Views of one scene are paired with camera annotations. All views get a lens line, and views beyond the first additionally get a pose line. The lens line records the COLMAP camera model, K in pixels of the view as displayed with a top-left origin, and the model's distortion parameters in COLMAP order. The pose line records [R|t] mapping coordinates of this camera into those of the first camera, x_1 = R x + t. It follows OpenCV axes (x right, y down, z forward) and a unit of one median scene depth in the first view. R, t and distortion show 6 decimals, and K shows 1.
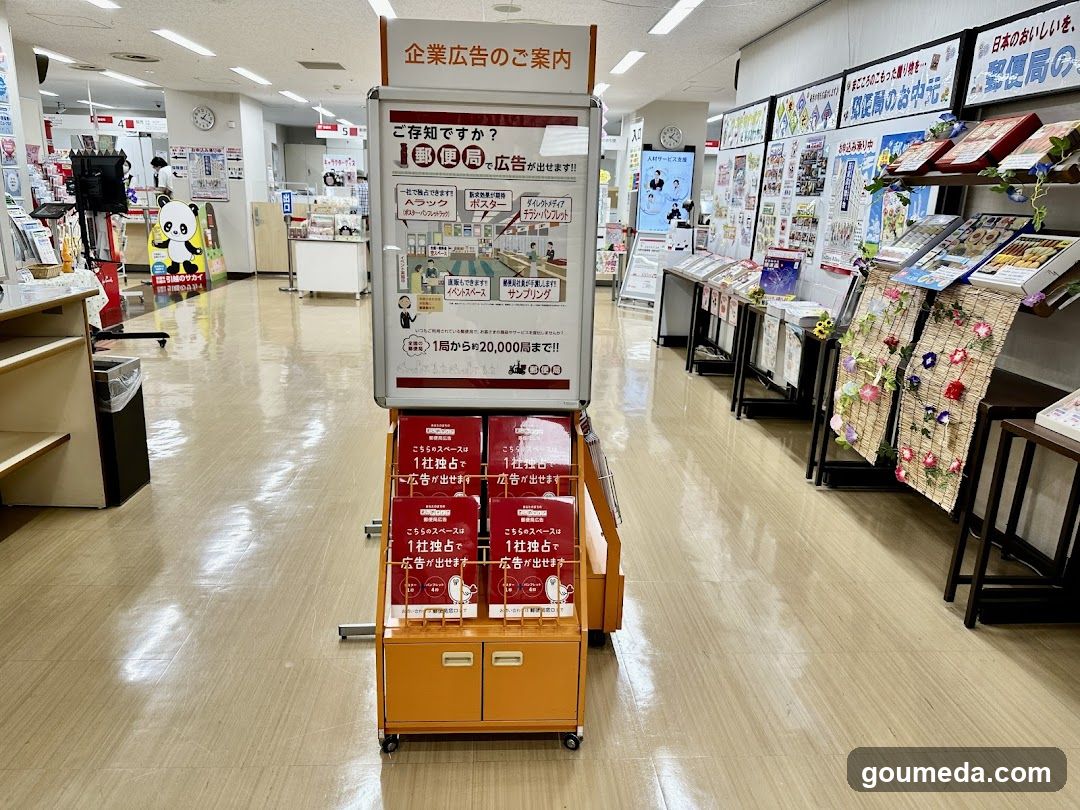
lens RADIAL K [[758.4, 0, 537.9], [0, 758.4, 409.6], [0, 0, 1]] dist [0.067739, -0.049253]
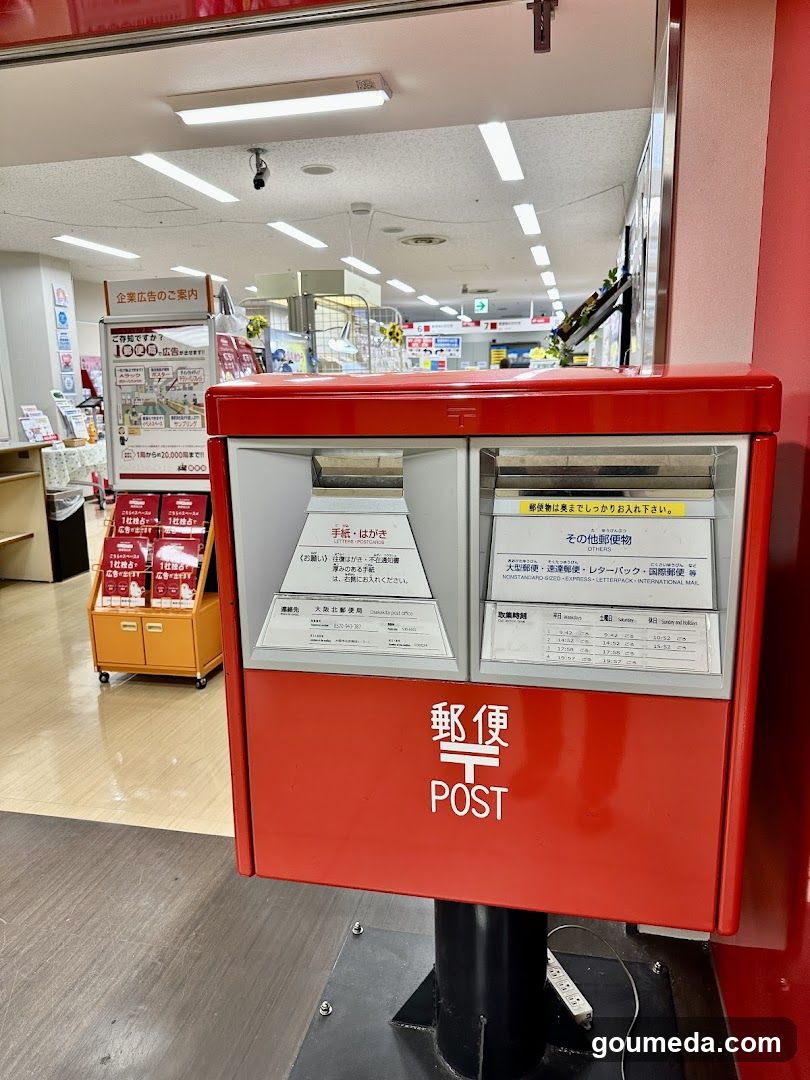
lens RADIAL K [[758.4, 0, 404.7], [0, 758.4, 529.0], [0, 0, 1]] dist [0.067739, -0.049253]
pose [[0.959198, -0.000868, -0.282734, 0.988108], [-0.022280, 0.996654, -0.078645, 0.219838], [0.281857, 0.081735, 0.955969, -0.526093]]
